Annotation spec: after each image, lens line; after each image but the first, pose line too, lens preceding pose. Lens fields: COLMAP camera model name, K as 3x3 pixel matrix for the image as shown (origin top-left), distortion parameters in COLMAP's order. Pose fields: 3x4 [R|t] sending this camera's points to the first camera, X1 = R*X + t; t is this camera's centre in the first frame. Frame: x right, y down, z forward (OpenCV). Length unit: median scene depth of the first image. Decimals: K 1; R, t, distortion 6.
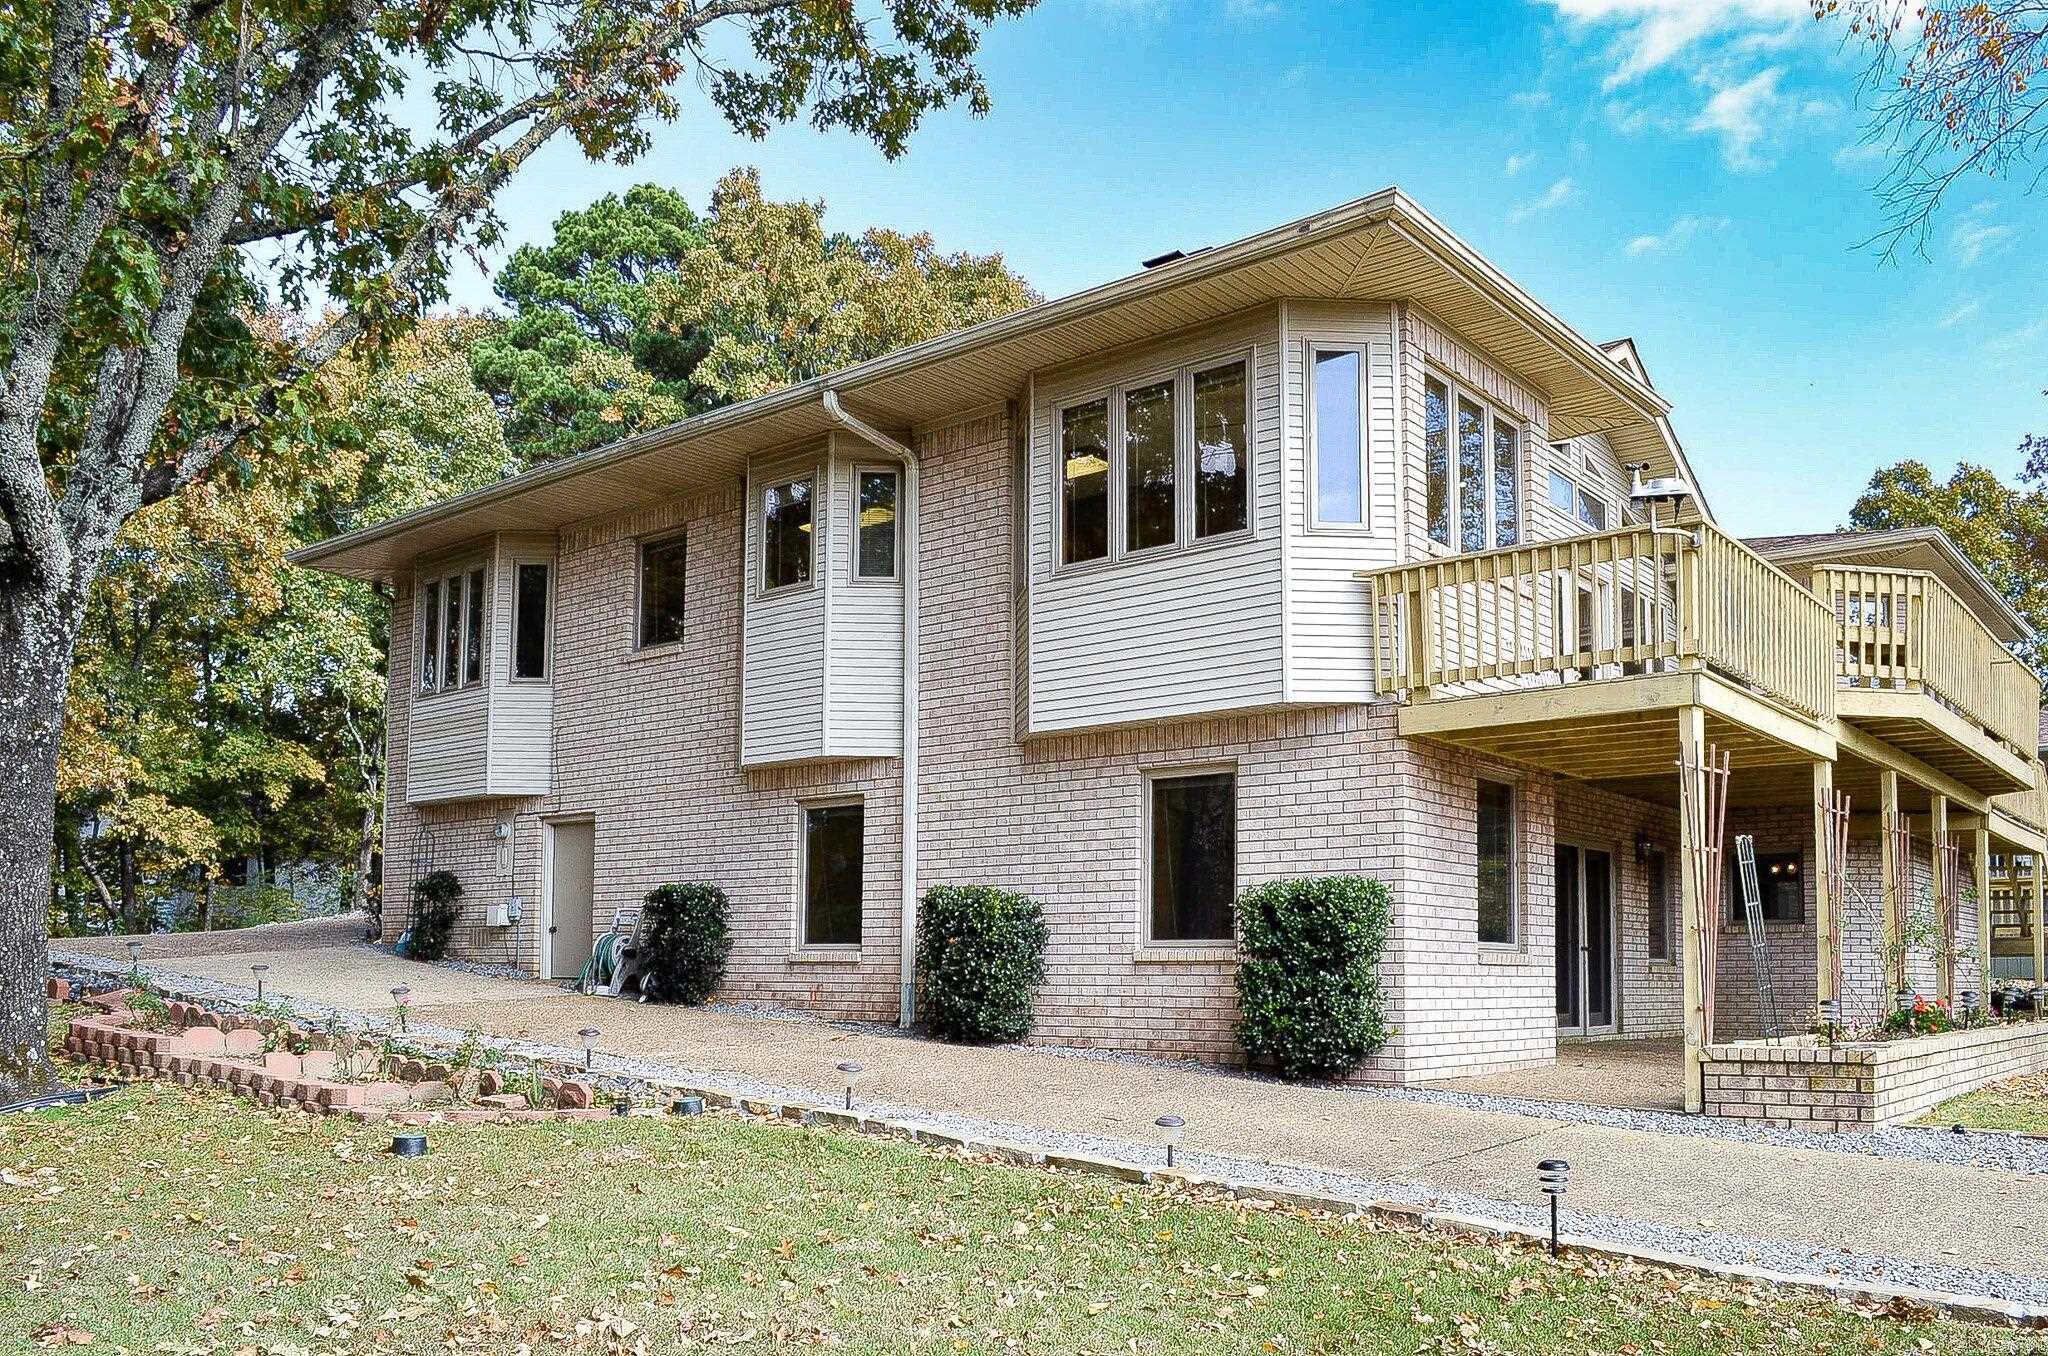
lens RADIAL K [[1637.9, 0, 1122.7], [0, 1637.9, 787.4], [0, 0, 1]] dist [-0.077846, 0.003263]
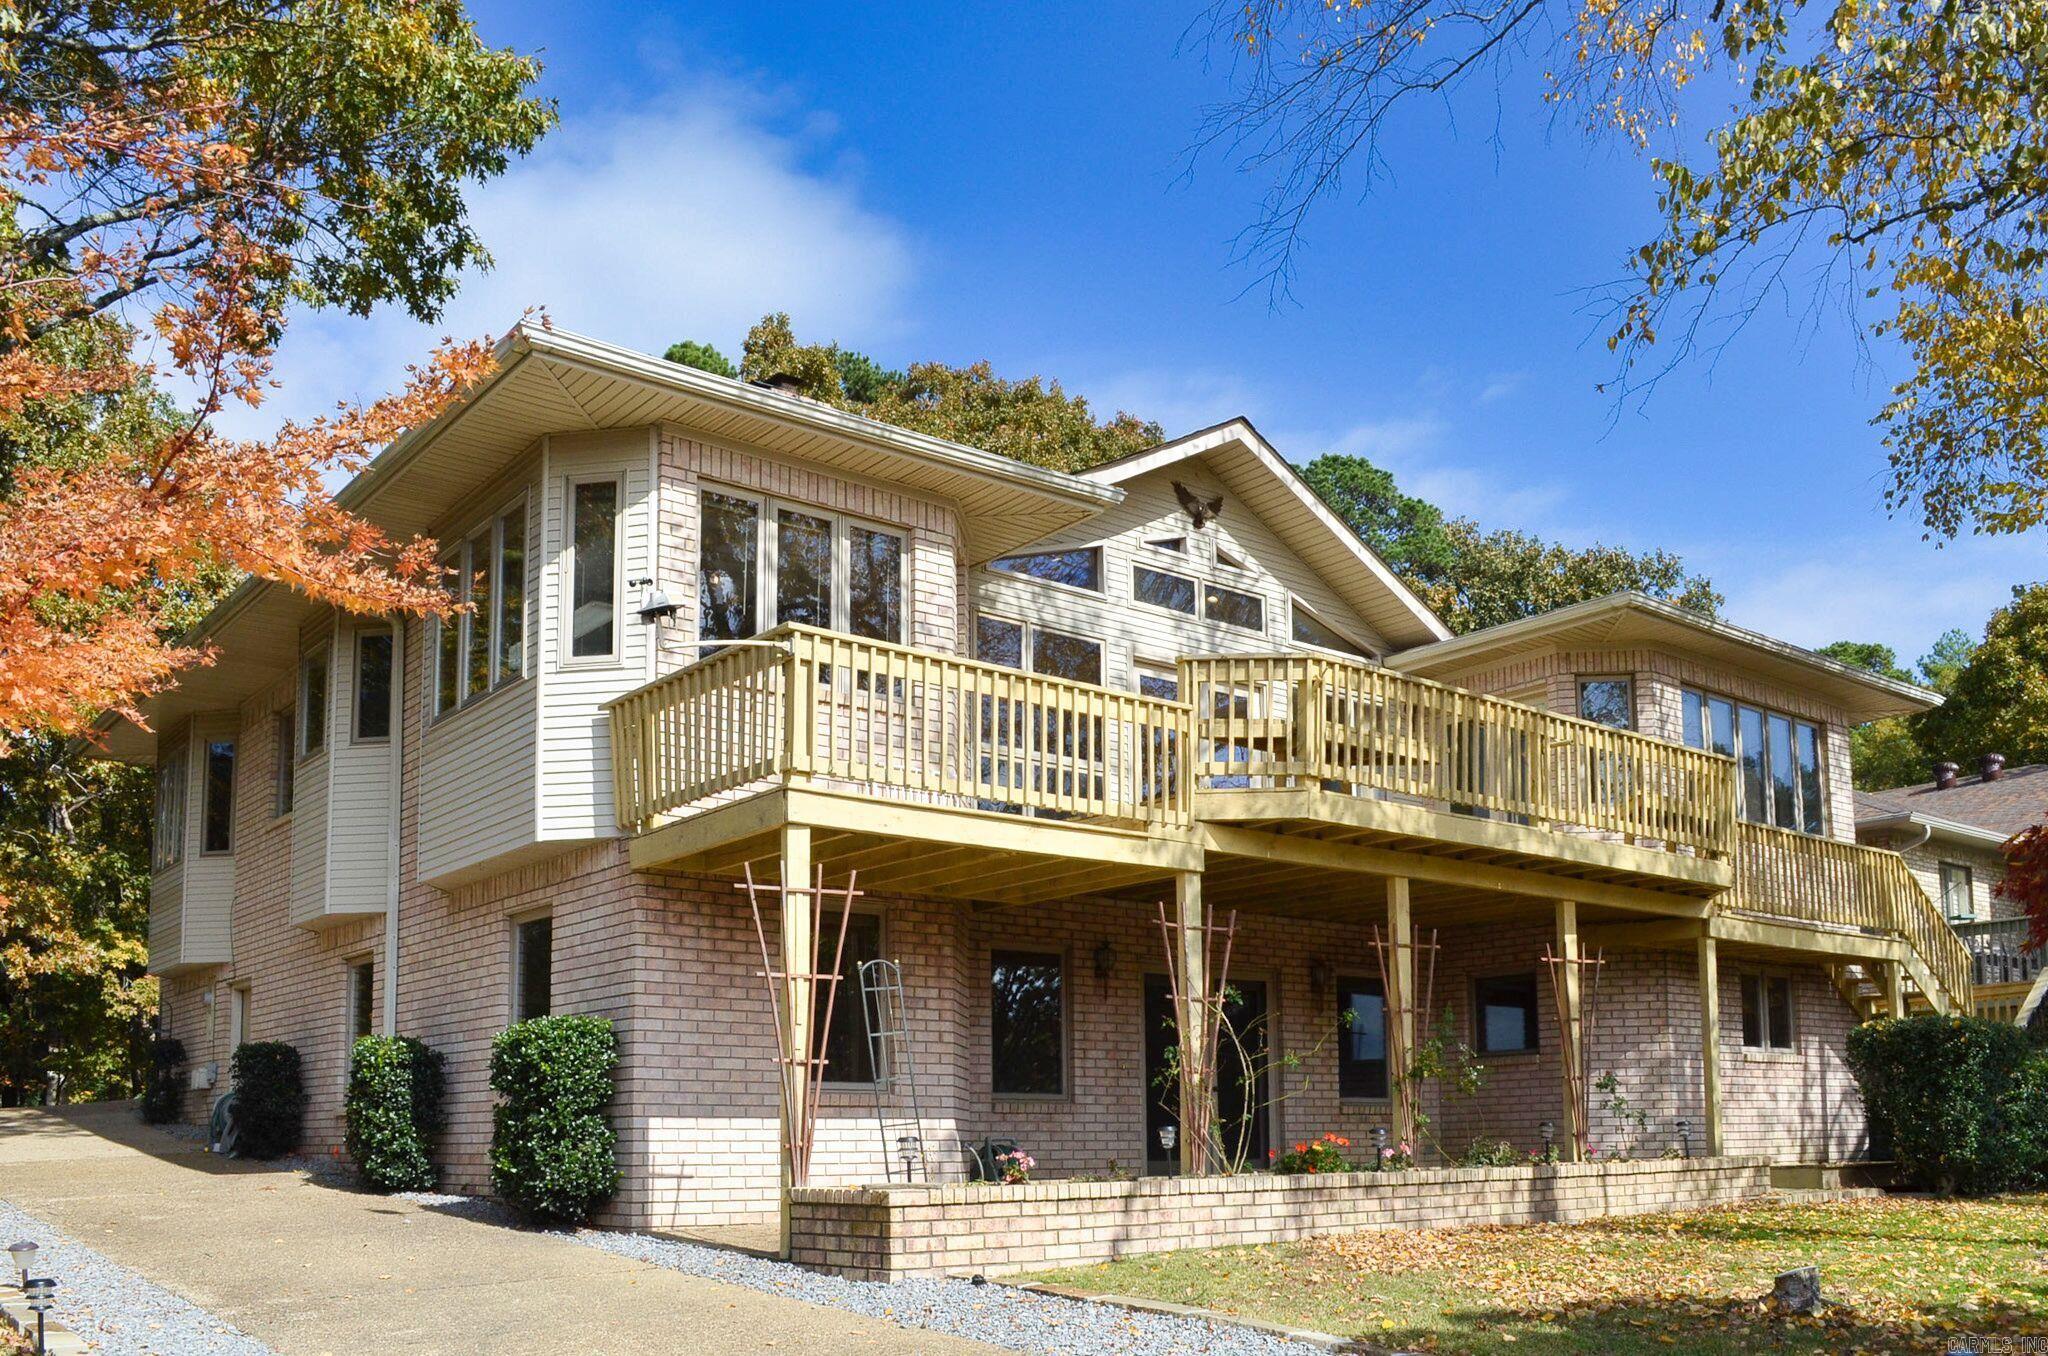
lens RADIAL K [[1735.7, 0, 1028.8], [0, 1735.7, 869.9], [0, 0, 1]] dist [-0.010290, -0.003335]
pose [[0.974991, -0.049714, -0.216612, 0.547818], [0.041709, 0.998273, -0.041374, 0.018259], [0.218294, 0.031305, 0.975381, 0.038096]]
